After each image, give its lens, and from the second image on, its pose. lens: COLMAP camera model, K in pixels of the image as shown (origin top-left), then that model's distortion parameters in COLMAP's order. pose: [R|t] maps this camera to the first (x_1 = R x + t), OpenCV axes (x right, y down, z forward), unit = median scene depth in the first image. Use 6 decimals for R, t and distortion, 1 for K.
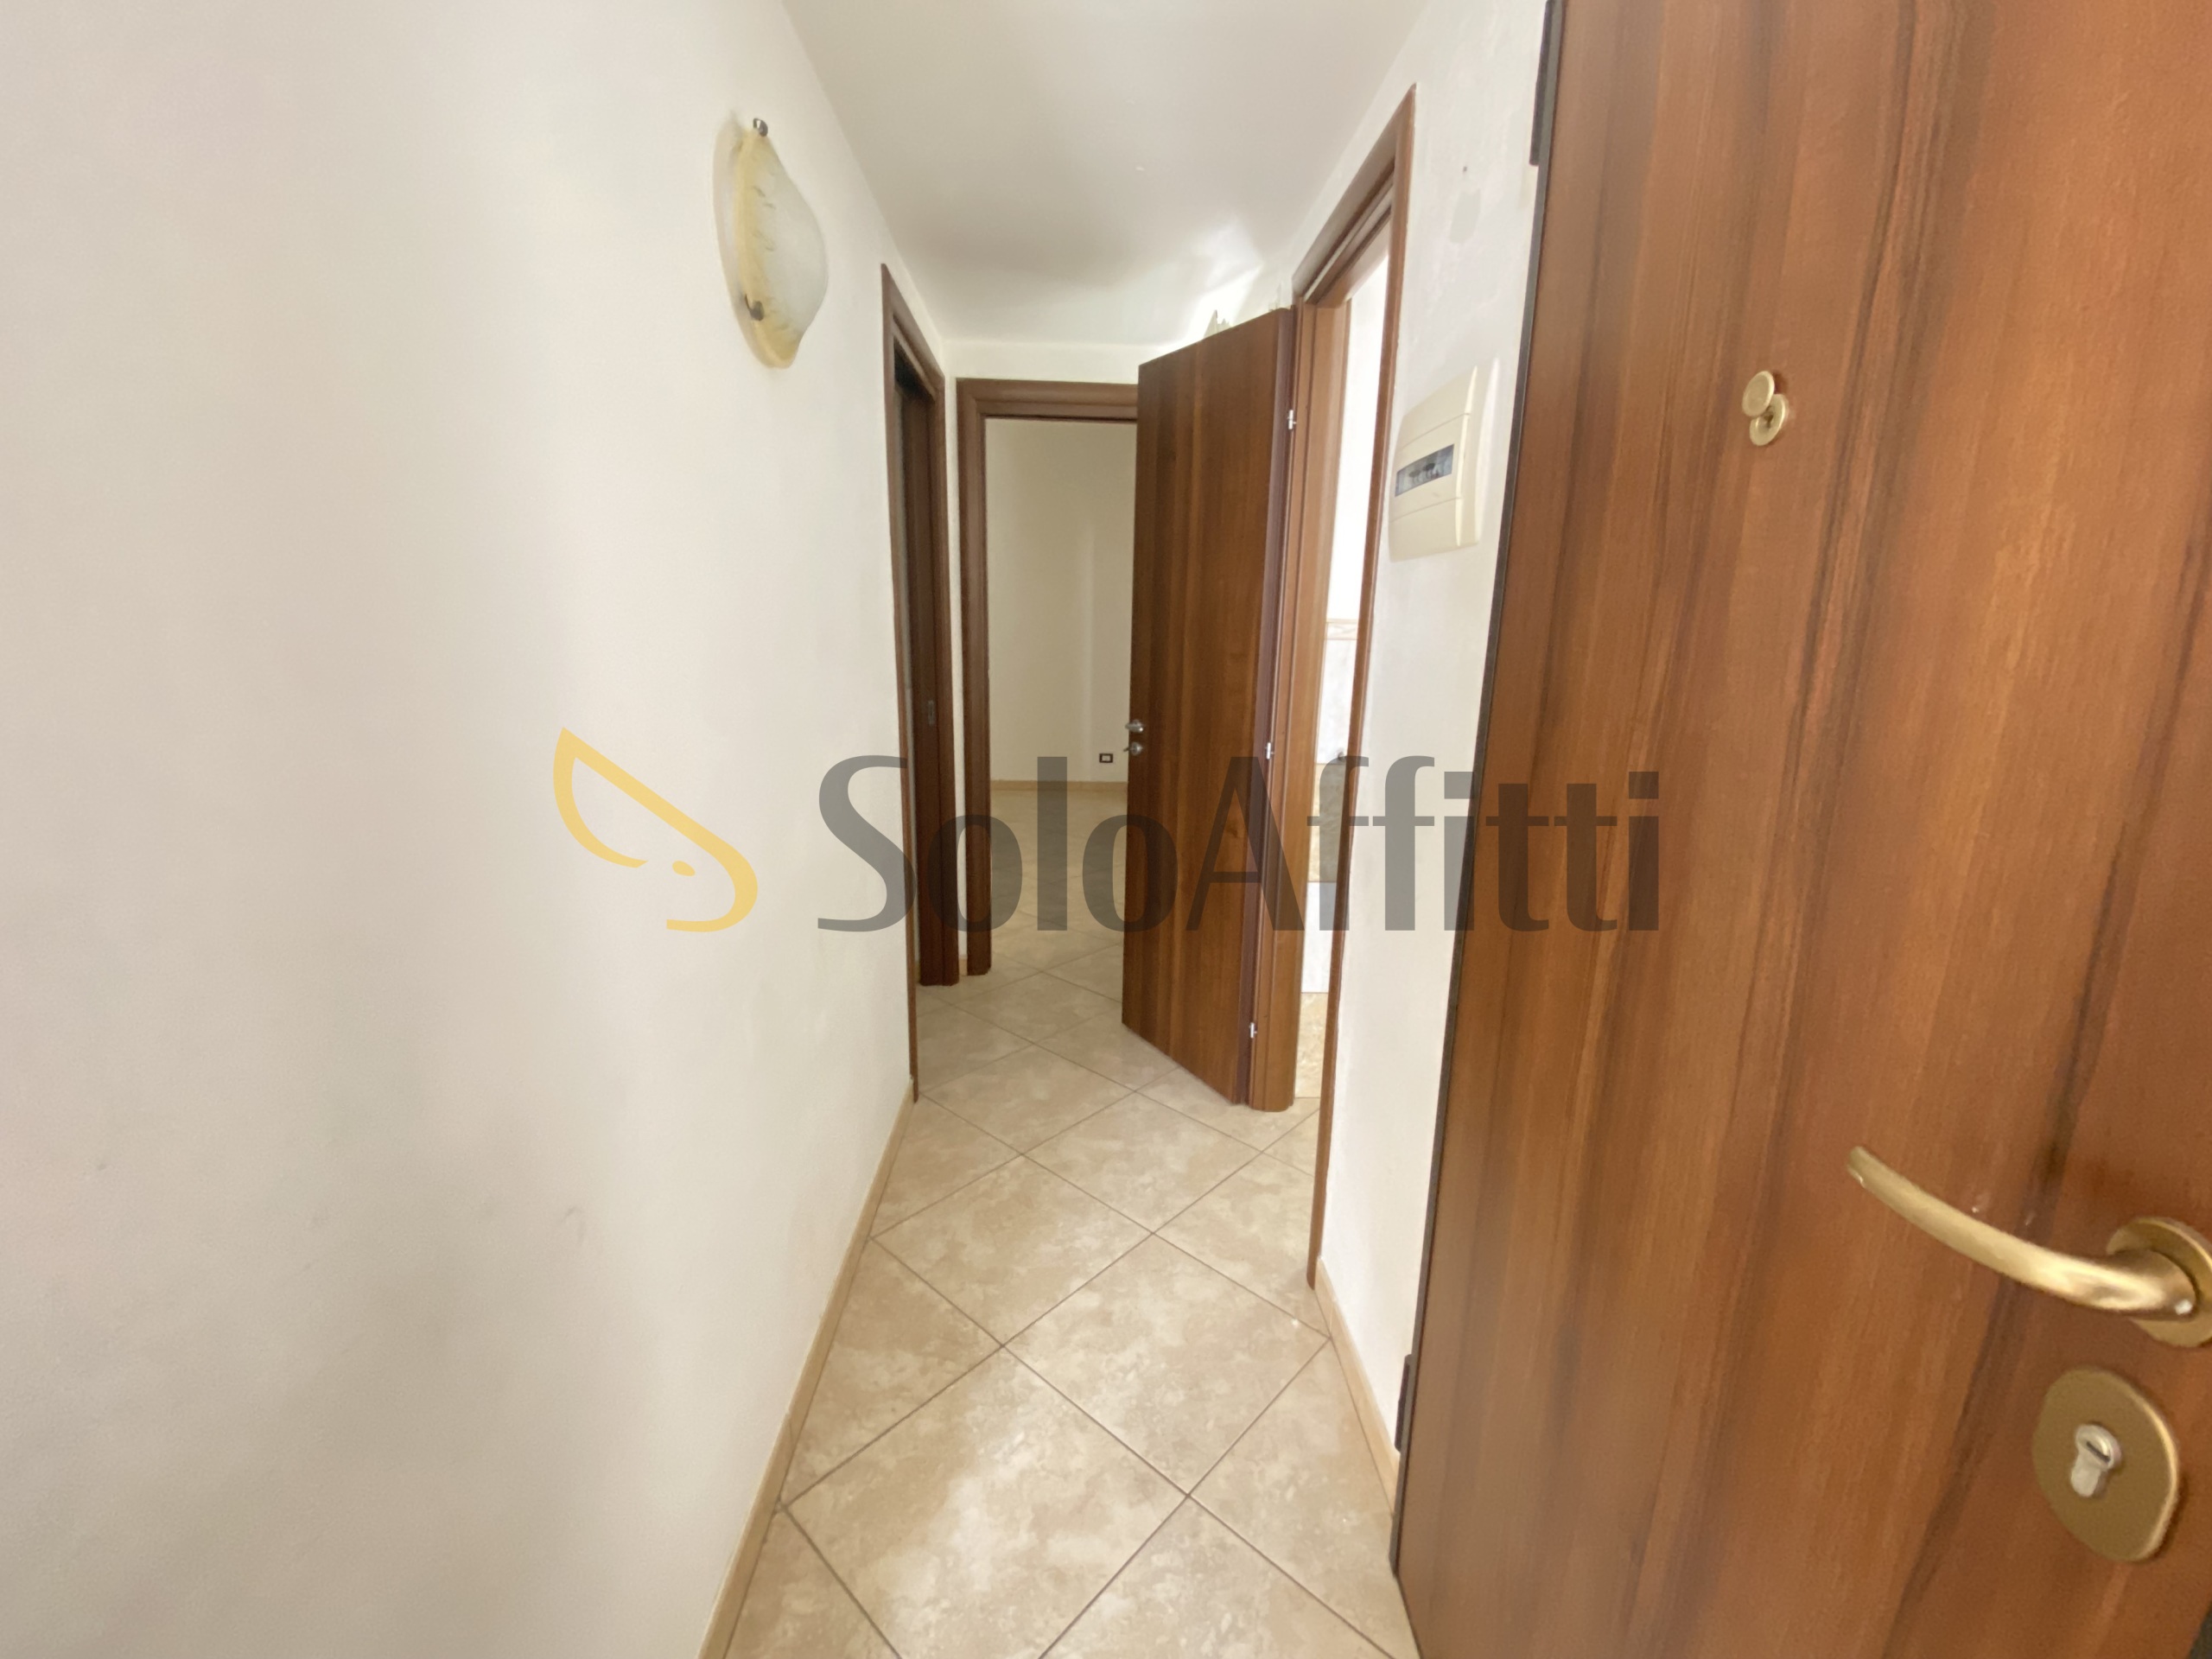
lens RADIAL K [[896.8, 0, 1106.0], [0, 896.8, 829.5], [0, 0, 1]] dist [0.000318, -0.014671]
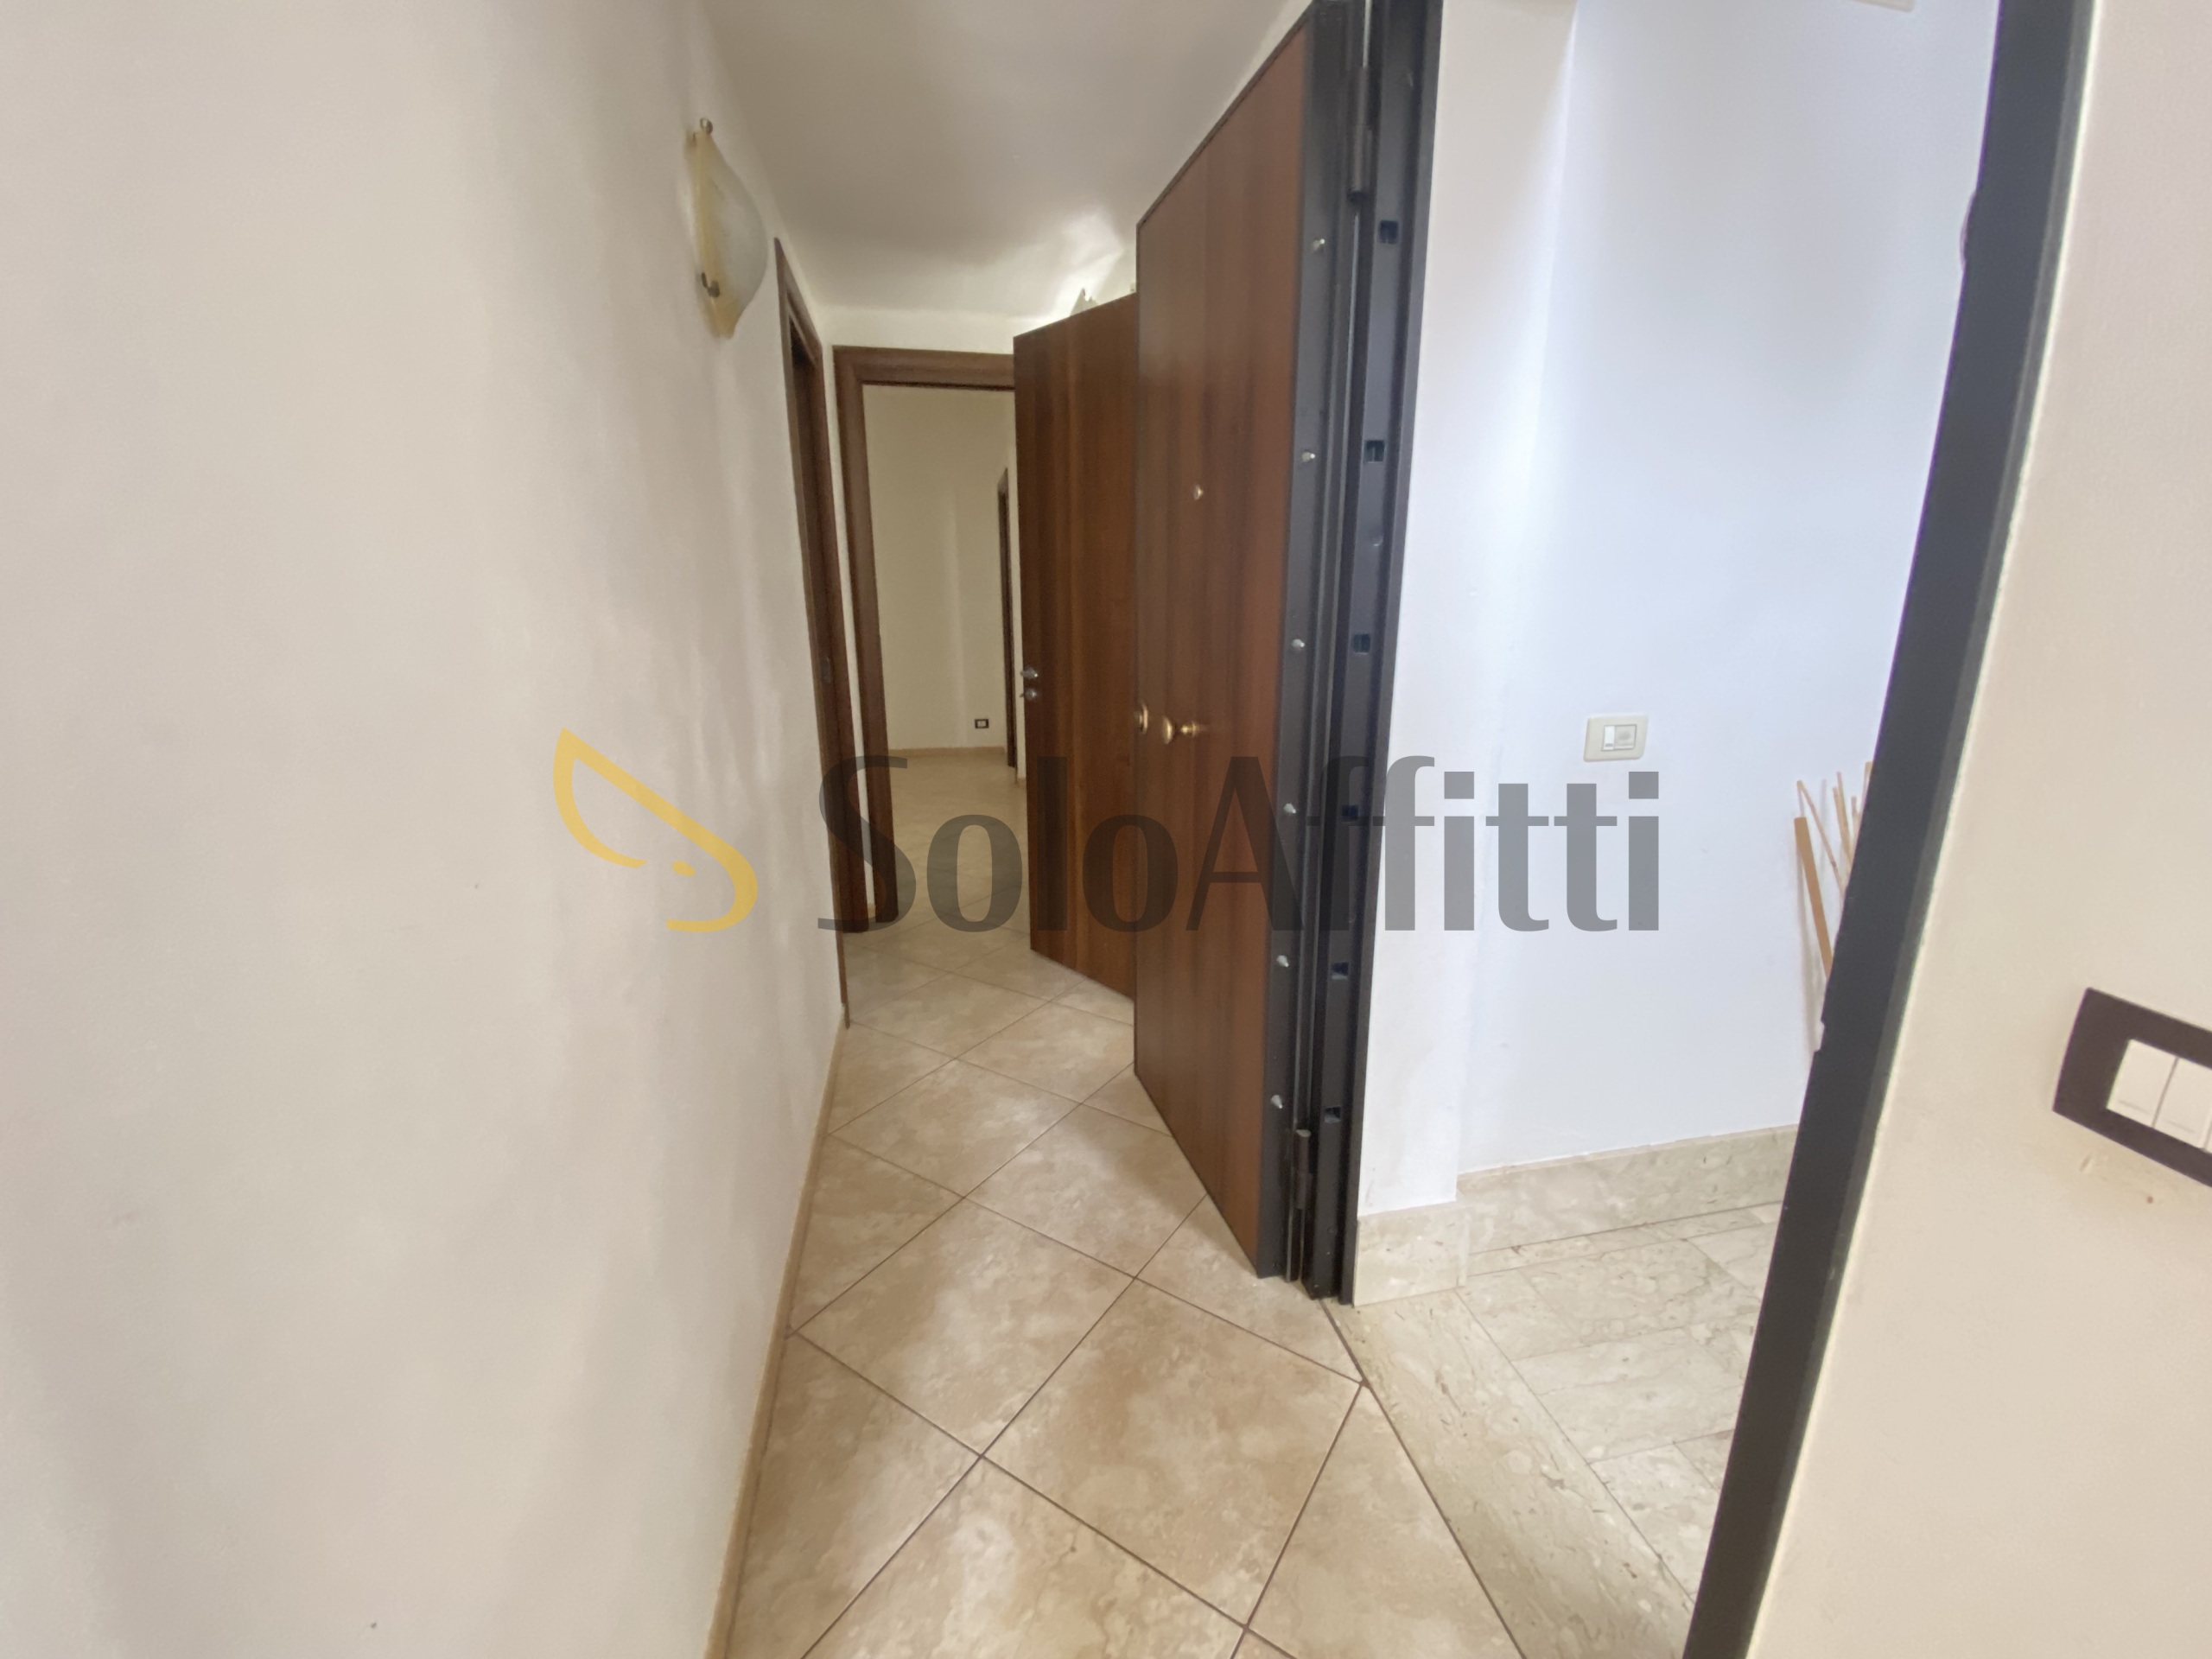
lens RADIAL K [[896.8, 0, 1106.0], [0, 896.8, 829.5], [0, 0, 1]] dist [0.000318, -0.014671]
pose [[0.987795, -0.057997, 0.144558, -0.074498], [0.053755, 0.998006, 0.033086, 0.073132], [-0.146189, -0.024911, 0.988943, -0.163876]]
